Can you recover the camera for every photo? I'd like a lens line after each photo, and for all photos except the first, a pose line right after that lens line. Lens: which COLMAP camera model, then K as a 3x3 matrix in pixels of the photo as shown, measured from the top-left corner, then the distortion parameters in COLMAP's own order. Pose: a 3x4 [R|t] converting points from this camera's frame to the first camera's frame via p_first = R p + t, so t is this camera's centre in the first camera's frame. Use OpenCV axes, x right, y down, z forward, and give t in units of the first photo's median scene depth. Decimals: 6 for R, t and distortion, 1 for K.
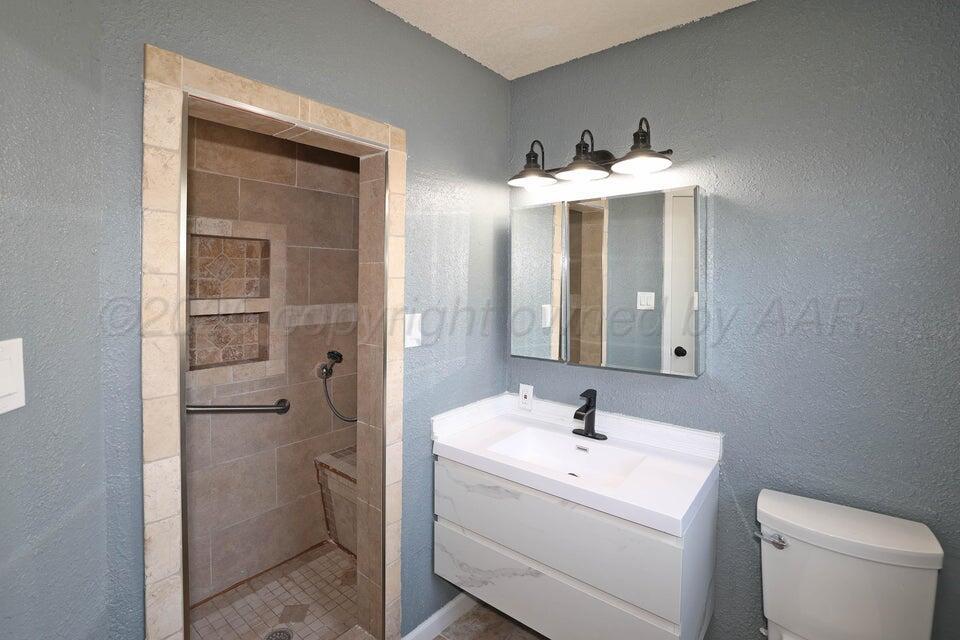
lens RADIAL K [[445.1, 0, 479.2], [0, 445.1, 292.5], [0, 0, 1]] dist [-0.019321, -0.000299]
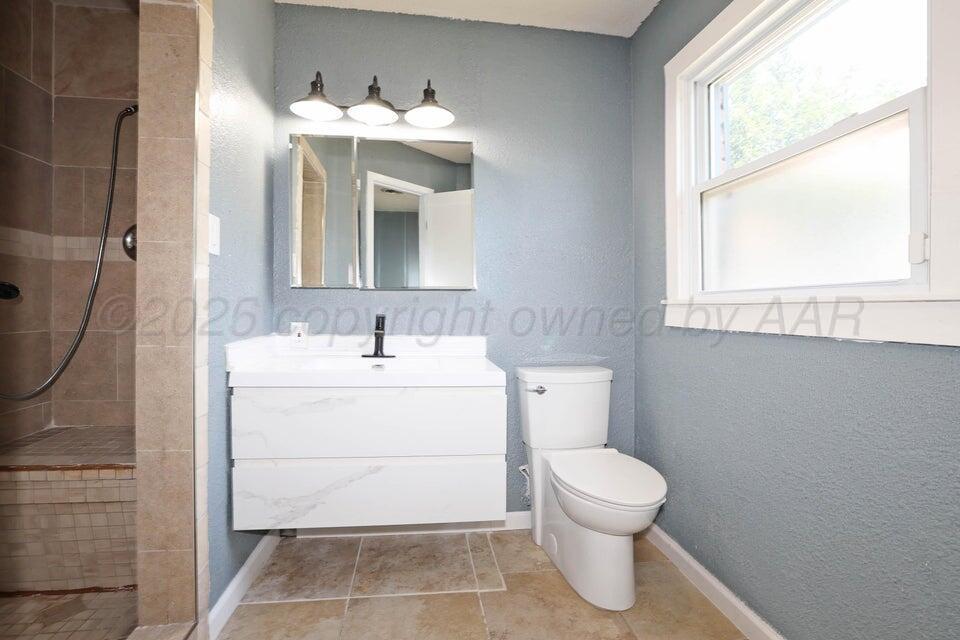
lens RADIAL K [[445.1, 0, 479.2], [0, 445.1, 292.5], [0, 0, 1]] dist [-0.019321, -0.000299]
pose [[0.696841, 0.017727, 0.717007, -0.379629], [0.005844, 0.999521, -0.030392, 0.216459], [-0.717202, 0.025369, 0.696404, 0.082214]]
